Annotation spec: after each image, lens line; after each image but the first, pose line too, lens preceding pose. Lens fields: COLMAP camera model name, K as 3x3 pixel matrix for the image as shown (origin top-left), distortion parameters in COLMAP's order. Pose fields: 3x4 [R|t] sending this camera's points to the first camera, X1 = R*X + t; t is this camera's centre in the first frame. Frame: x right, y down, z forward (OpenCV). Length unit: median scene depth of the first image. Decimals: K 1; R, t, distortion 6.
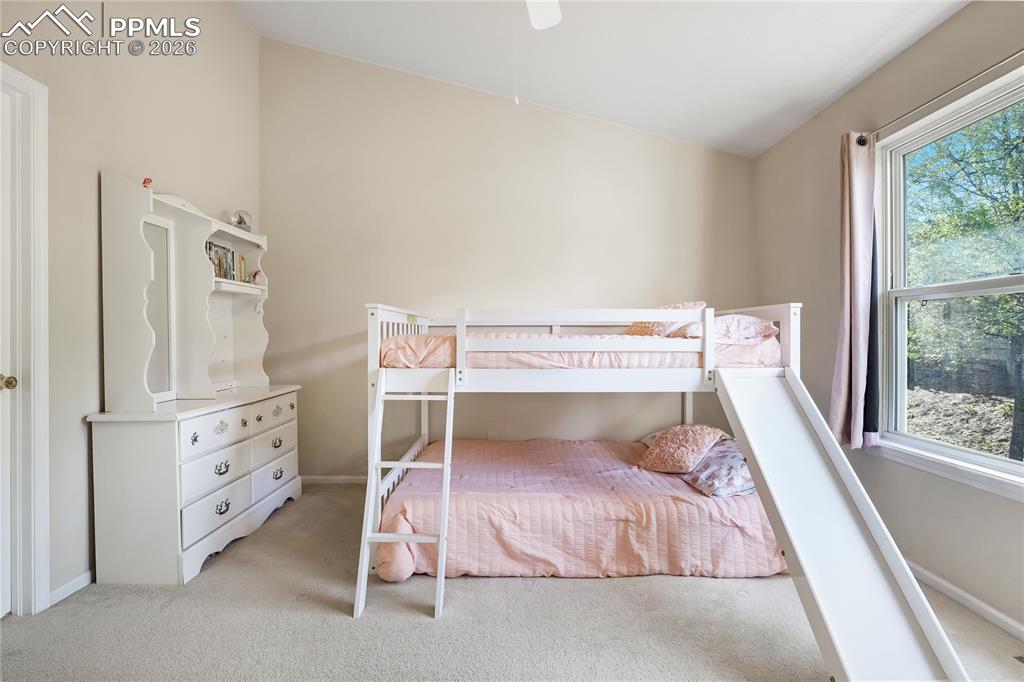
lens RADIAL K [[512.3, 0, 517.1], [0, 512.3, 337.6], [0, 0, 1]] dist [-0.026103, -0.000745]
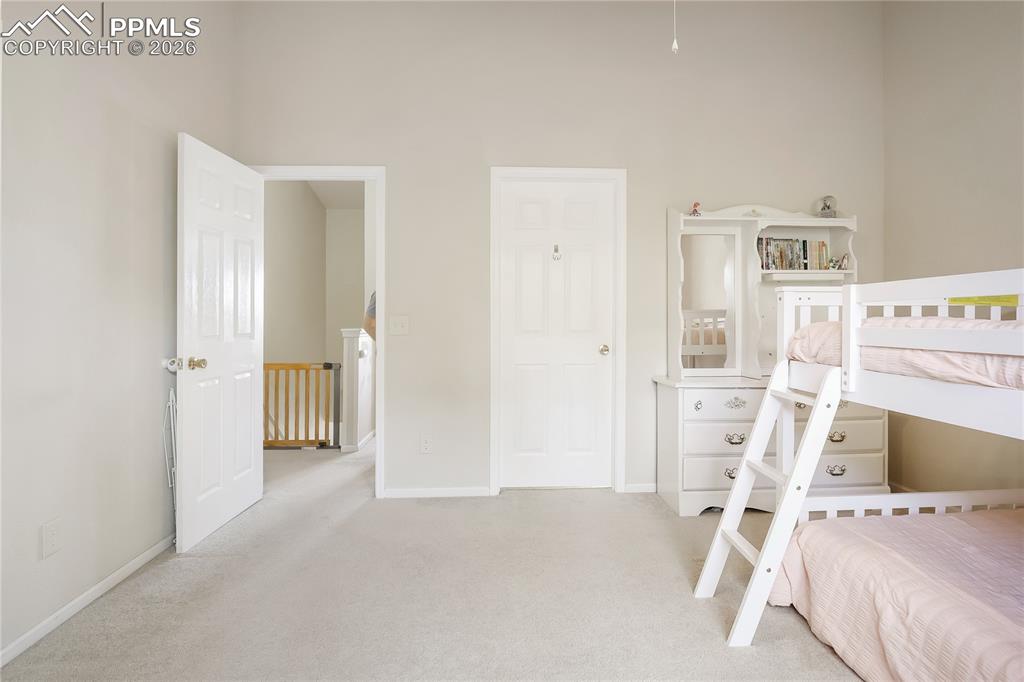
lens RADIAL K [[508.4, 0, 511.3], [0, 508.4, 323.5], [0, 0, 1]] dist [-0.022651, 0.000056]
pose [[0.032702, 0.003154, -0.999460, 0.584435], [-0.003677, 0.999989, 0.003035, -0.004040], [0.999458, 0.003576, 0.032713, 0.495392]]
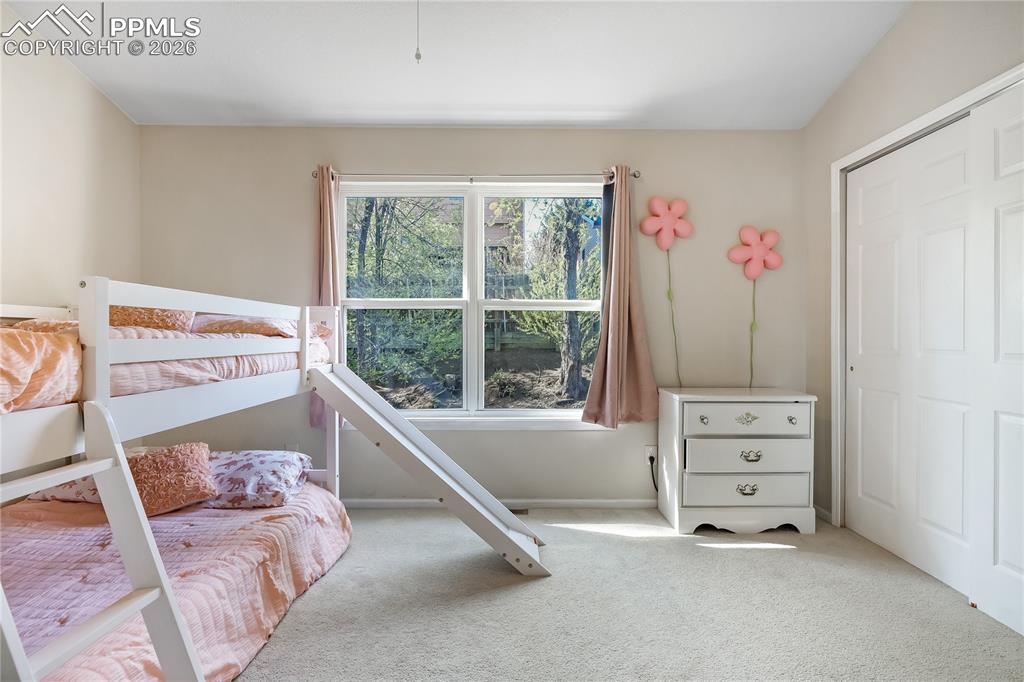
lens RADIAL K [[512.3, 0, 517.1], [0, 512.3, 337.6], [0, 0, 1]] dist [-0.026103, -0.000745]
pose [[-0.009586, -0.002755, 0.999950, -0.594060], [0.000927, 0.999996, 0.002764, -0.000699], [-0.999954, 0.000953, -0.009583, 0.600069]]
